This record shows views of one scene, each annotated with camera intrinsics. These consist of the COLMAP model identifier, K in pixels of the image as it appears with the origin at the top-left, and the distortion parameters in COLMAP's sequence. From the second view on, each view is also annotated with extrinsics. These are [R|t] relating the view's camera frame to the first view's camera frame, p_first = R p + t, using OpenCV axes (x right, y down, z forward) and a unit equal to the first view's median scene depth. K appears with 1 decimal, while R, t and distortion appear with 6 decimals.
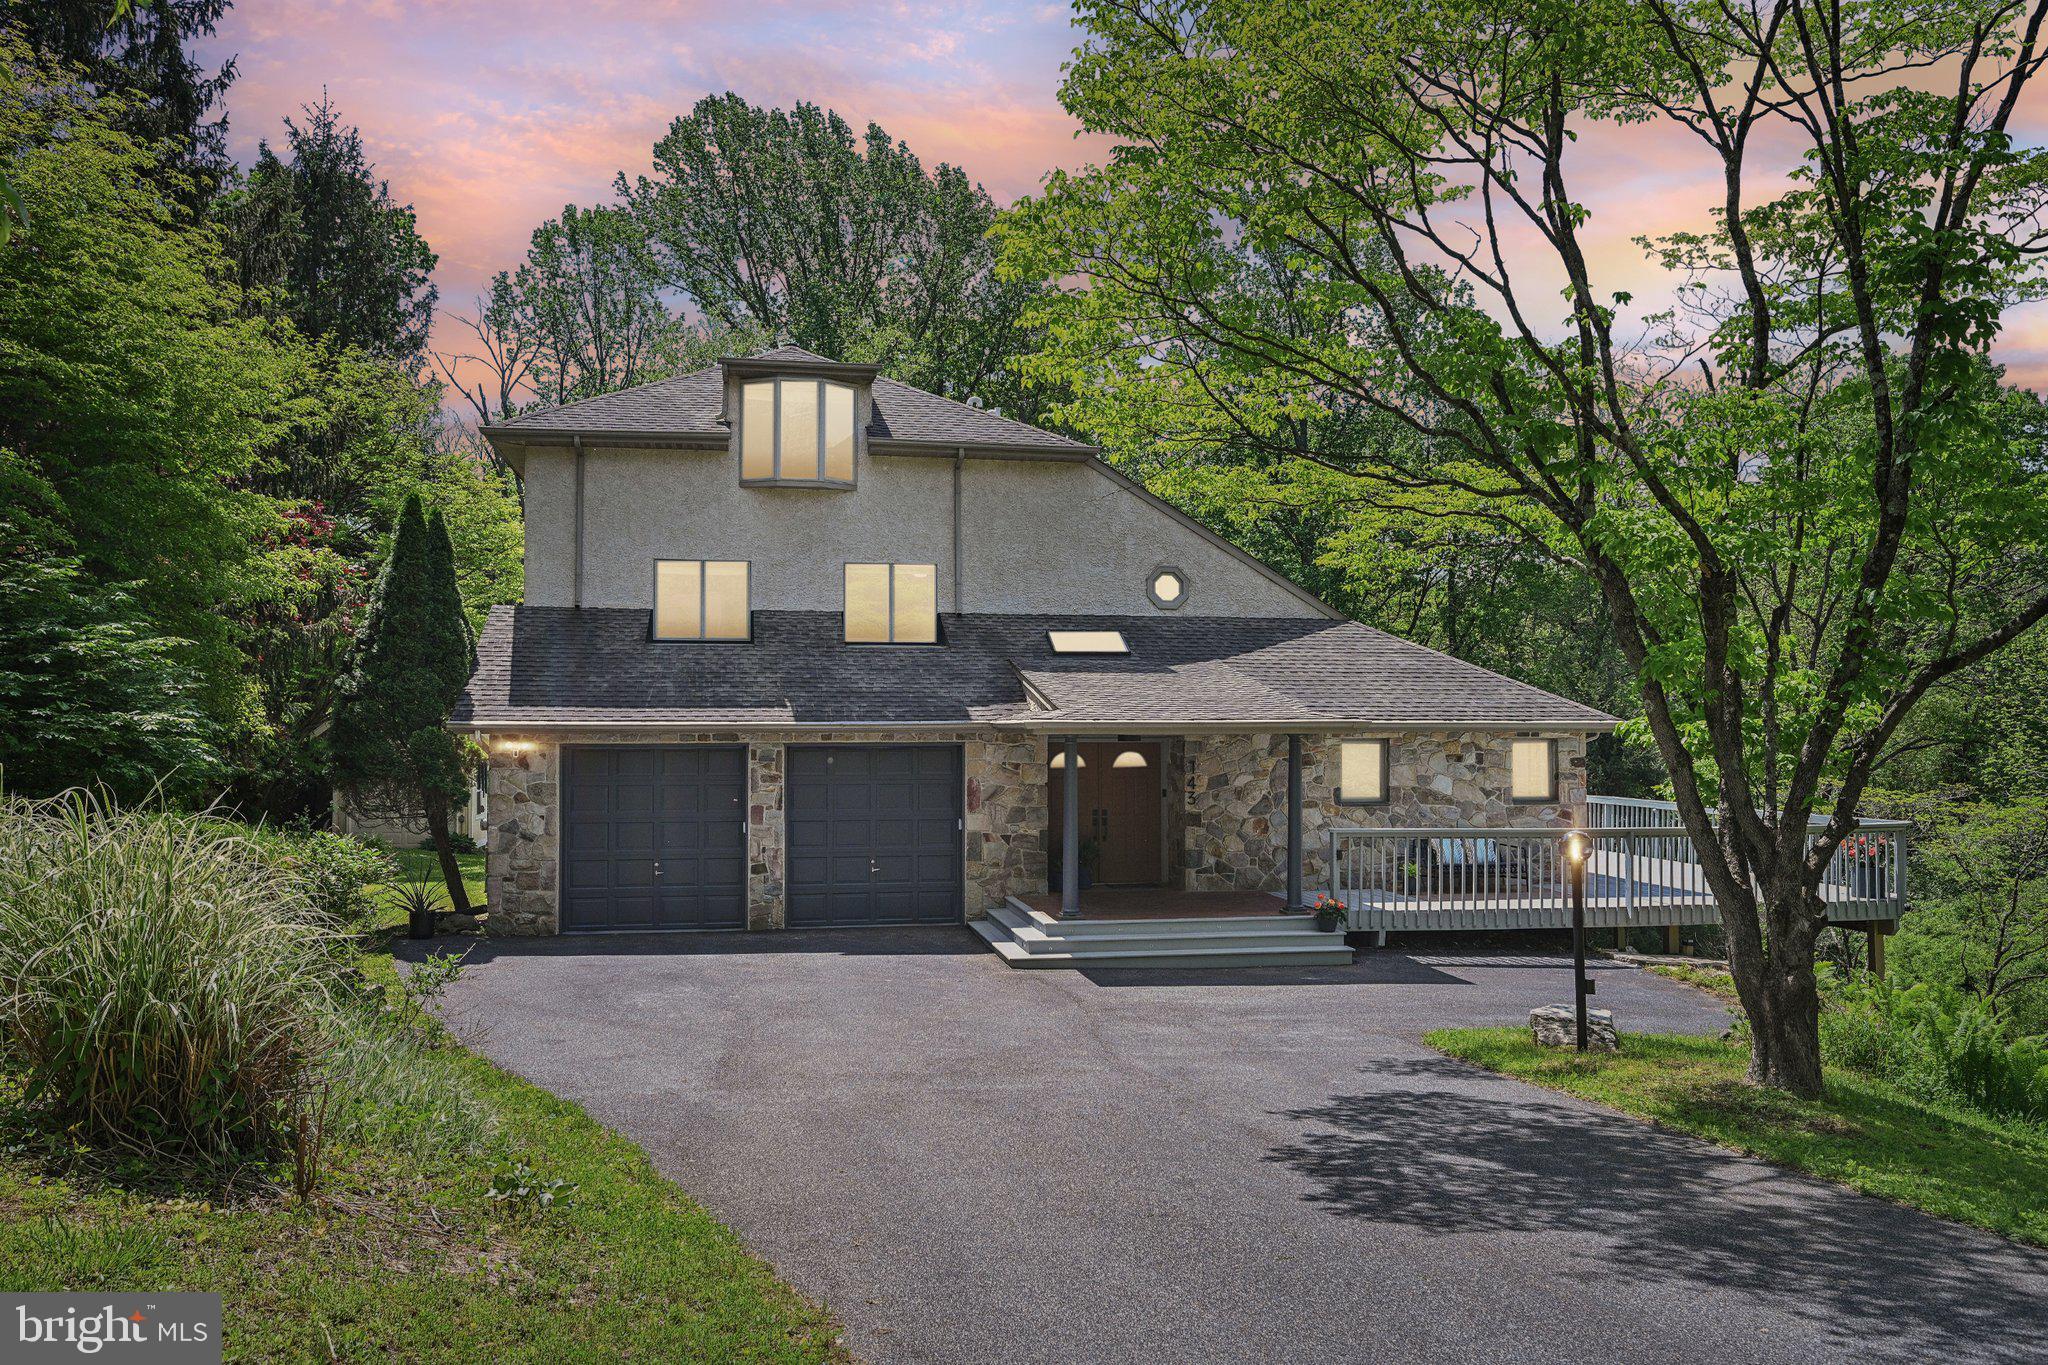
lens RADIAL K [[1429.4, 0, 1022.4], [0, 1429.4, 681.2], [0, 0, 1]] dist [0.004075, 0.001147]
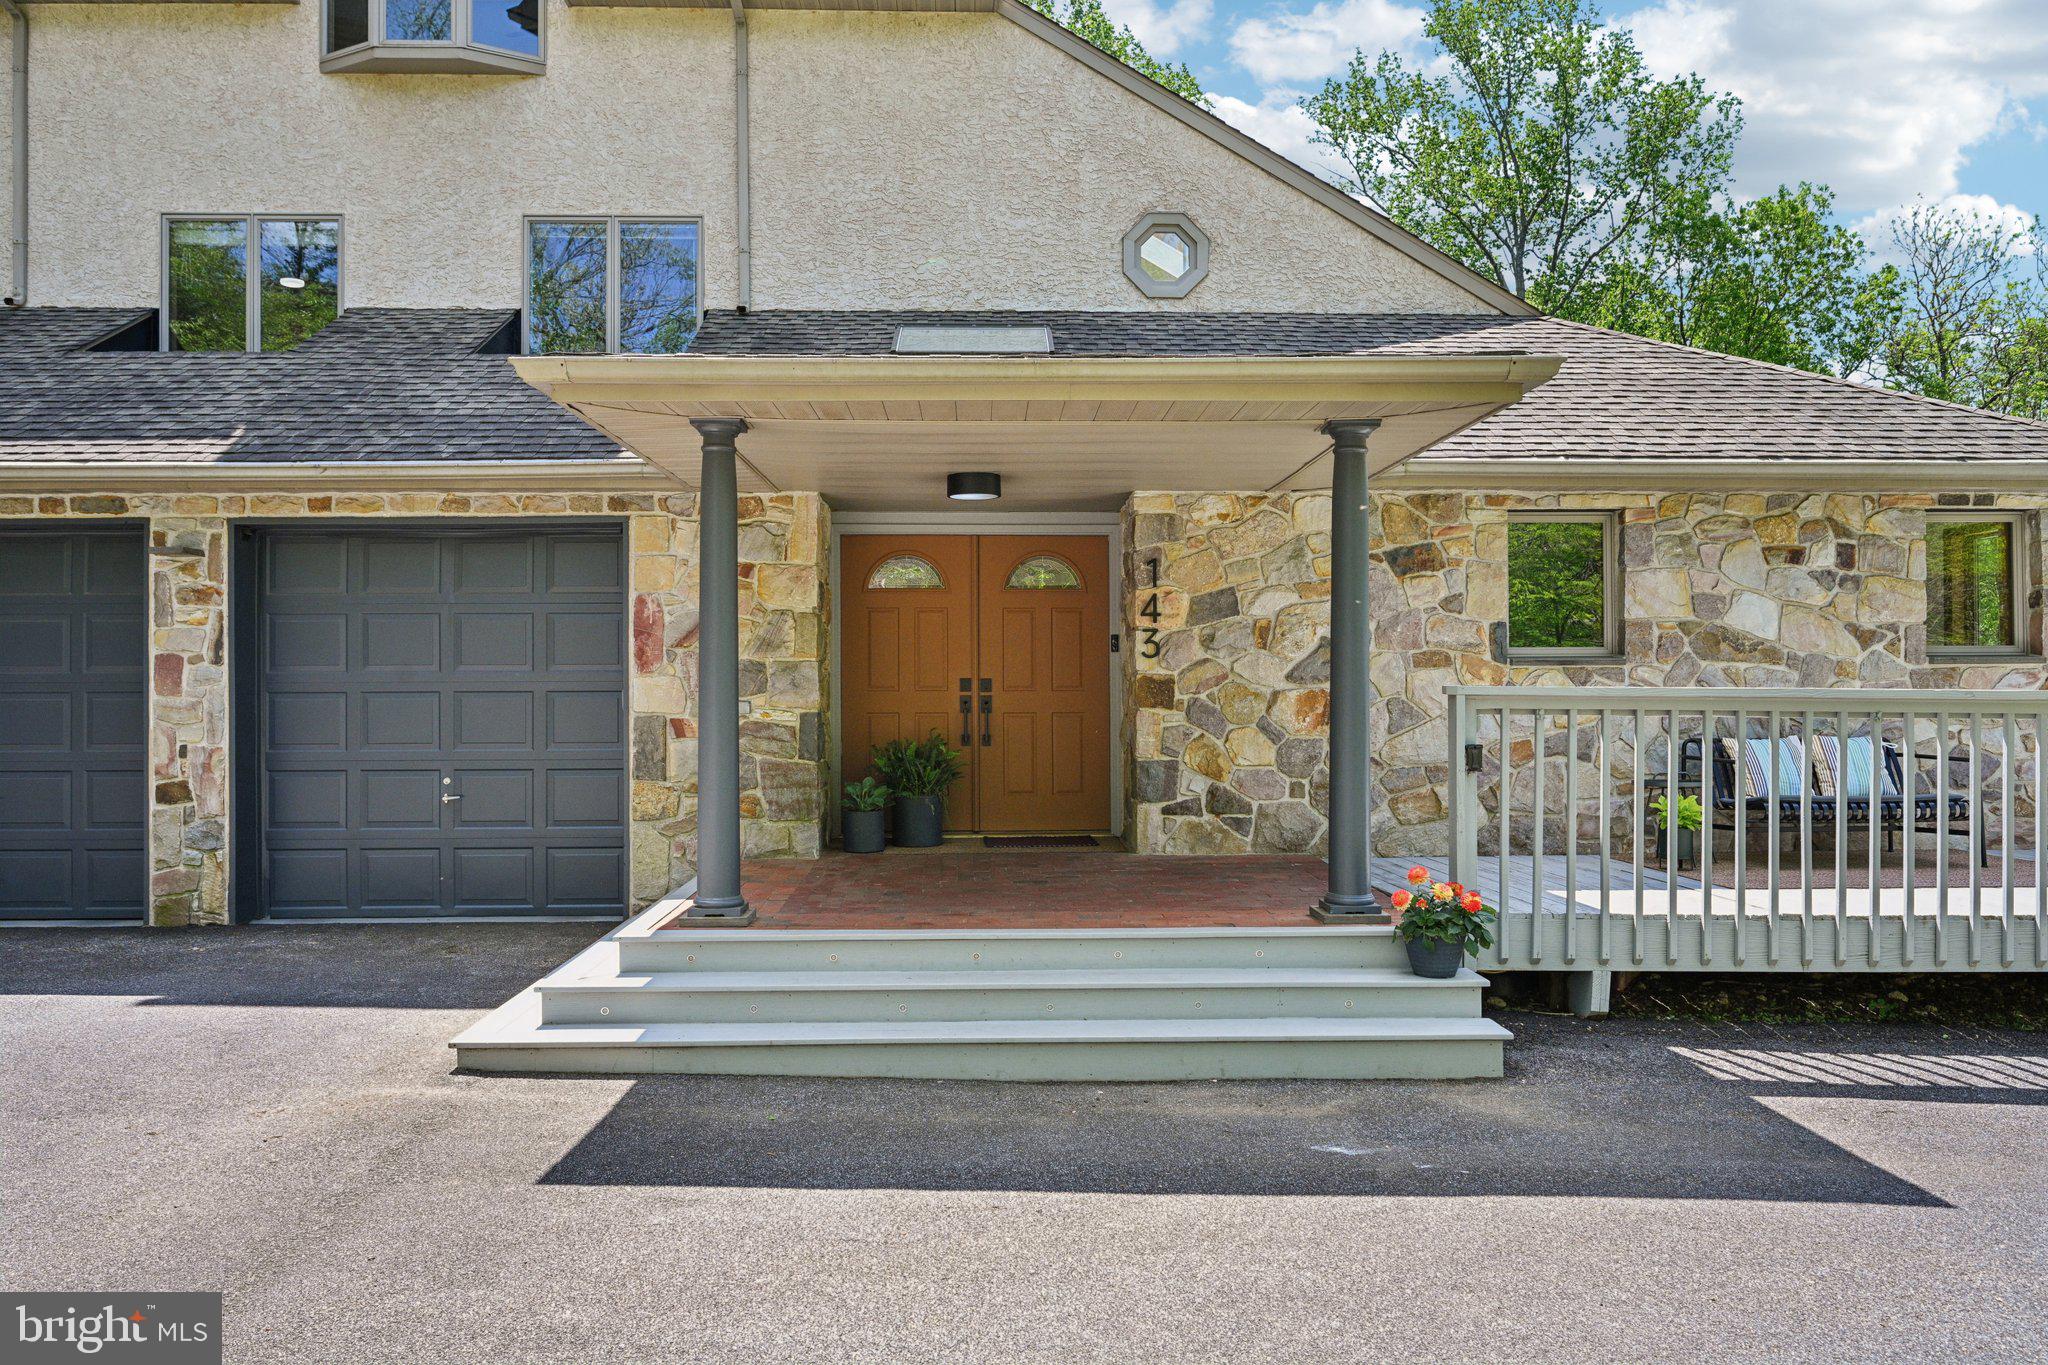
lens RADIAL K [[1429.4, 0, 1025.4], [0, 1429.4, 684.6], [0, 0, 1]] dist [0.004075, 0.001147]
pose [[0.989219, -0.003749, -0.146398, 0.144370], [0.007775, 0.999607, 0.026939, 0.082276], [0.146240, -0.027787, 0.988859, 0.559193]]
